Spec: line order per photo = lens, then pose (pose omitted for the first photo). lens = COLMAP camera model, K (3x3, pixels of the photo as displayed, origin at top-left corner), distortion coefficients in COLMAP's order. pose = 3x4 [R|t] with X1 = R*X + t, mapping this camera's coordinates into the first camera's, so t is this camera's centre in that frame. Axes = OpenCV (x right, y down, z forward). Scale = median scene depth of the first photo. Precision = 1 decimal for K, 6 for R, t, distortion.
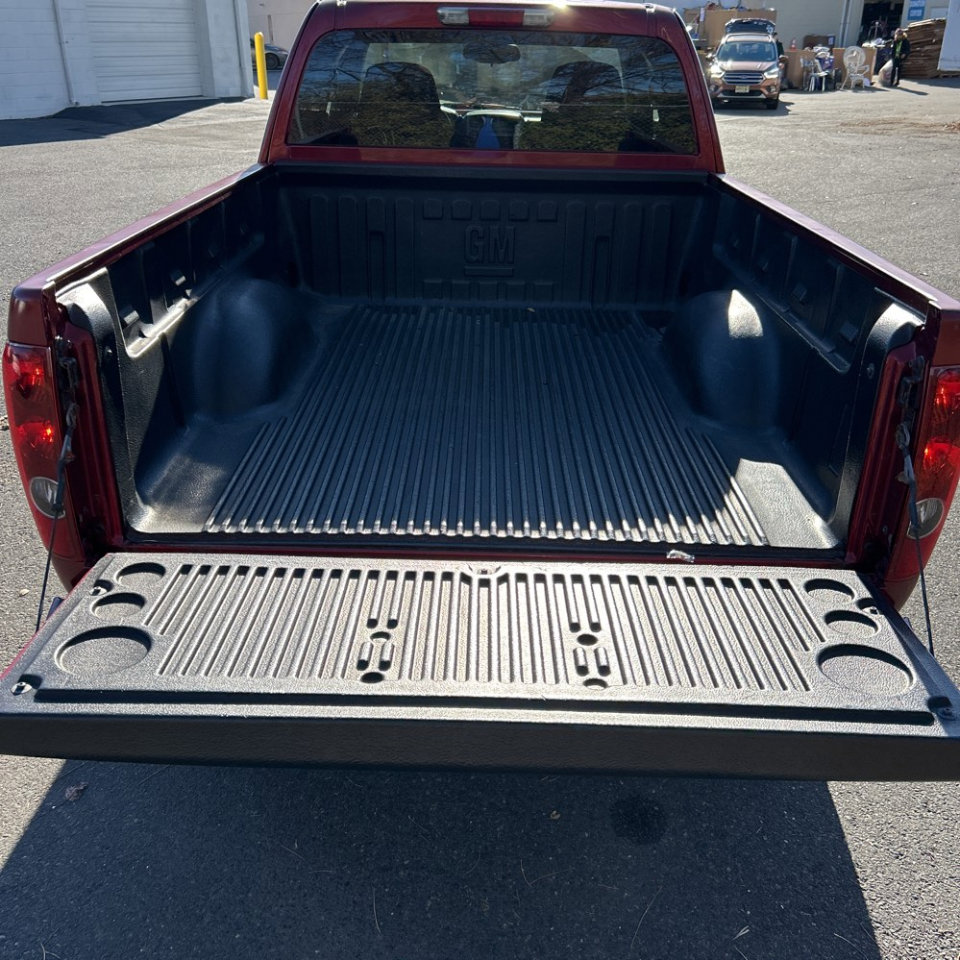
lens RADIAL K [[962.6, 0, 478.7], [0, 962.6, 480.5], [0, 0, 1]] dist [0.011933, 0.000000]
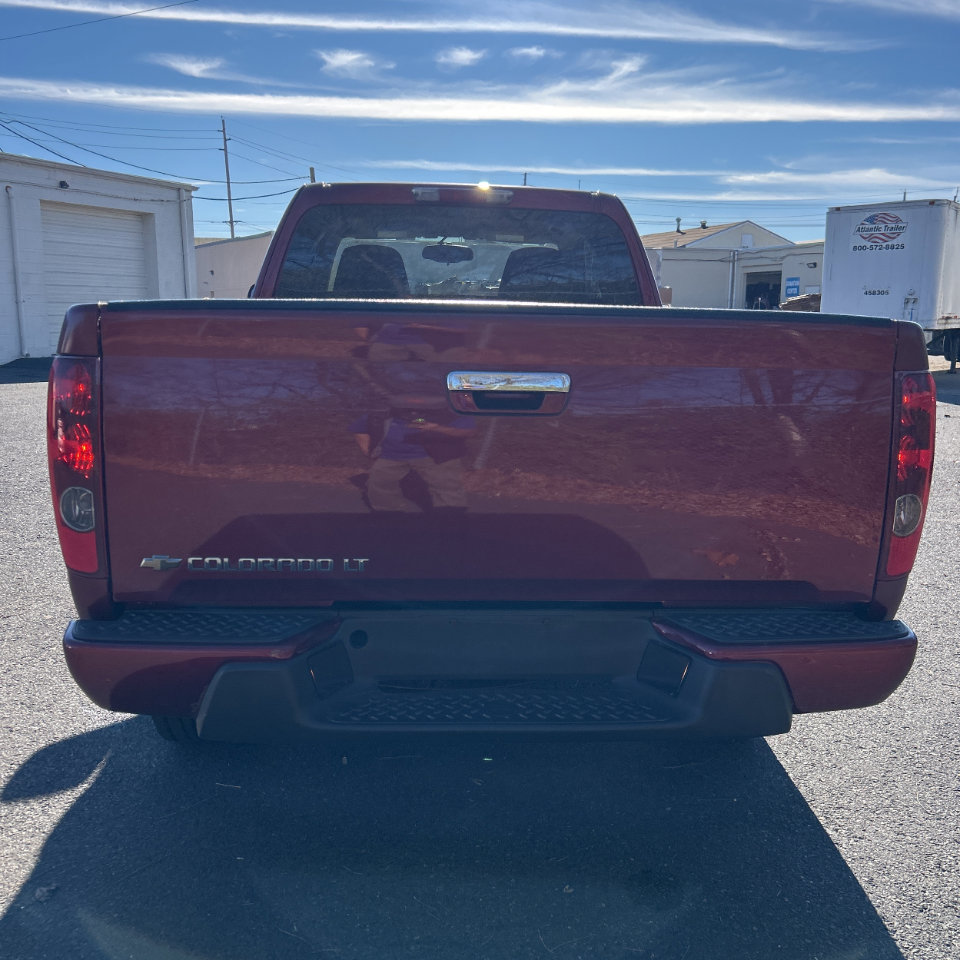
lens RADIAL K [[956.8, 0, 484.1], [0, 956.8, 471.9], [0, 0, 1]] dist [0.010711, 0.000000]
pose [[0.996656, -0.011466, 0.080903, -0.076135], [0.032561, 0.963829, -0.264525, 0.200362], [-0.074944, 0.266274, 0.960979, -0.012599]]
